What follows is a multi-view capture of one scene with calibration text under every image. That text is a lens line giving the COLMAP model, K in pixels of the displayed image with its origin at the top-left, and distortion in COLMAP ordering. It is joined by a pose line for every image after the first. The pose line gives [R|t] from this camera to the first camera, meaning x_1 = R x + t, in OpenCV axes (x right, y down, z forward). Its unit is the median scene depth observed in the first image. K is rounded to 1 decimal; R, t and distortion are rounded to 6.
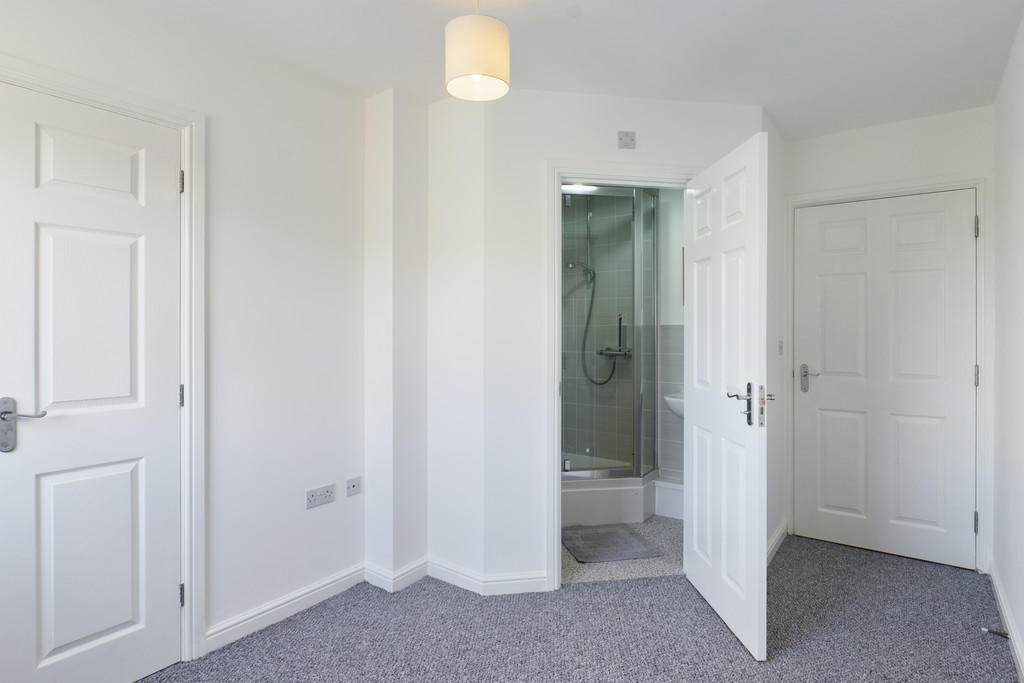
lens RADIAL K [[533.6, 0, 509.6], [0, 533.6, 337.2], [0, 0, 1]] dist [-0.001640, -0.001280]
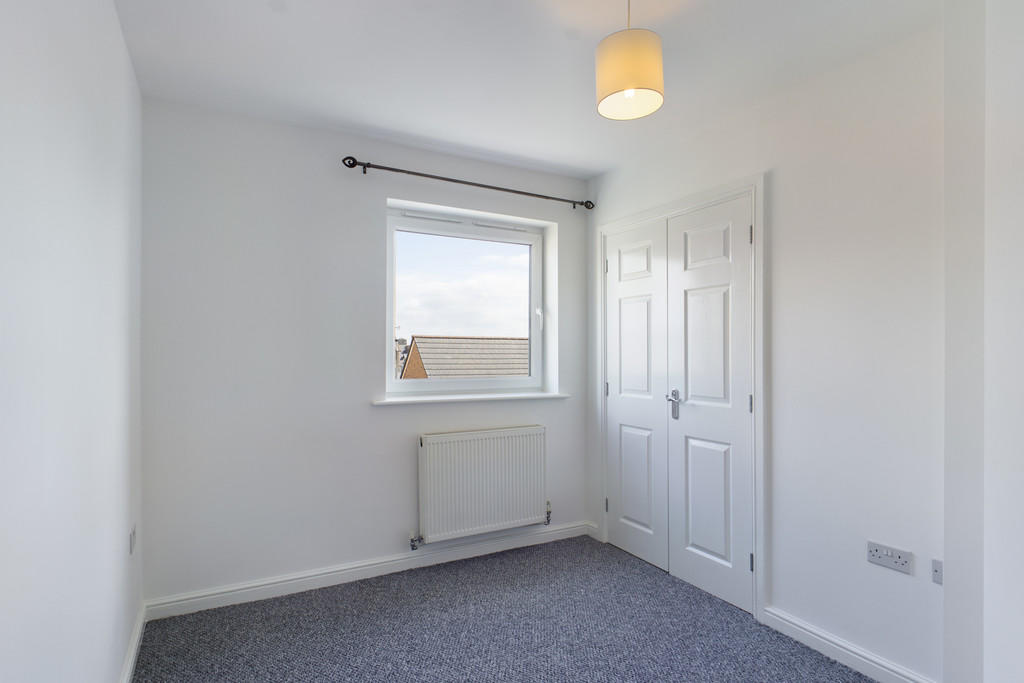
lens RADIAL K [[533.6, 0, 509.6], [0, 533.6, 337.2], [0, 0, 1]] dist [-0.001640, -0.001280]
pose [[-0.398421, -0.016251, -0.917059, 0.825398], [-0.011413, 0.999853, -0.012760, -0.027434], [0.917132, 0.005382, -0.398548, 1.035748]]
